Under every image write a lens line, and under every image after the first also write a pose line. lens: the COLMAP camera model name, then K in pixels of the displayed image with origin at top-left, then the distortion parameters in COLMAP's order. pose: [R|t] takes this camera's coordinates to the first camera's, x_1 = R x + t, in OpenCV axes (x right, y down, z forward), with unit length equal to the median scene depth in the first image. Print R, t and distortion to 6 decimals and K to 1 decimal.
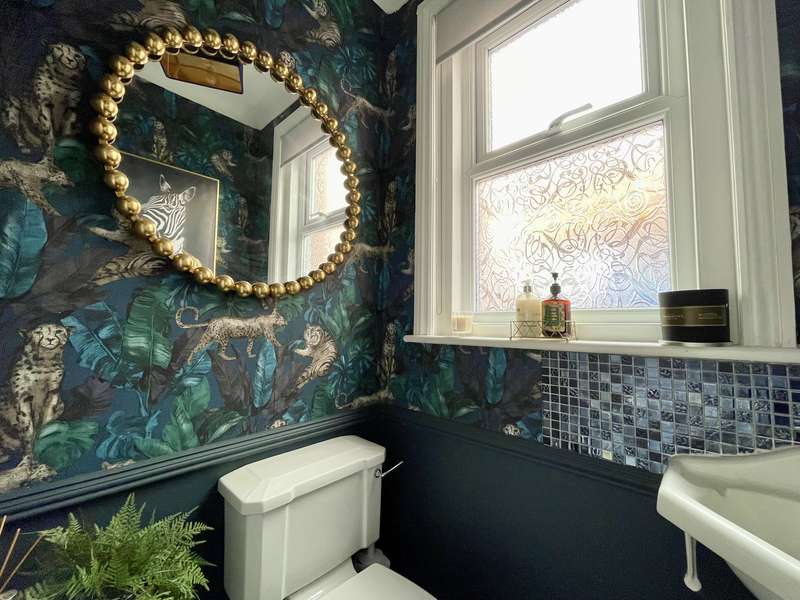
lens RADIAL K [[323.3, 0, 401.4], [0, 323.3, 299.7], [0, 0, 1]] dist [0.008591, -0.000811]
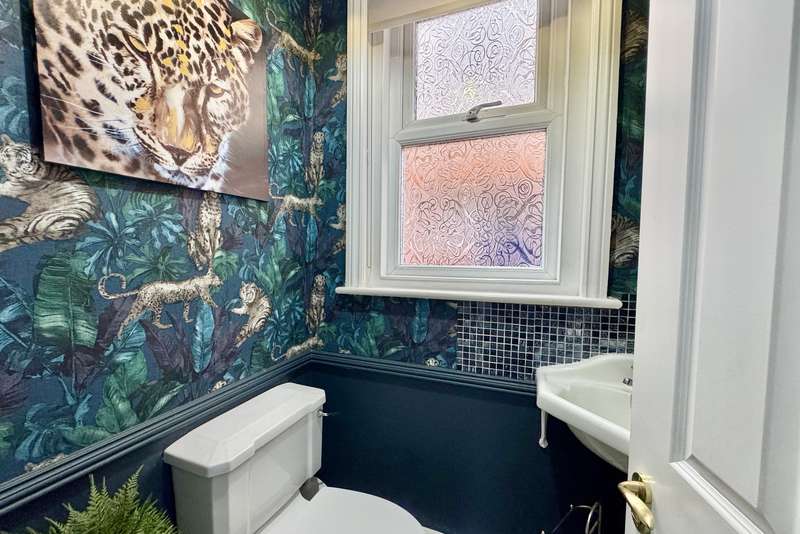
lens RADIAL K [[317.5, 0, 398.4], [0, 317.5, 270.1], [0, 0, 1]] dist [0.003660, 0.000470]
pose [[0.928051, -0.016220, 0.372100, -0.235666], [-0.031425, 0.992079, 0.121621, -0.100102], [-0.371125, -0.124564, 0.920190, -0.047048]]
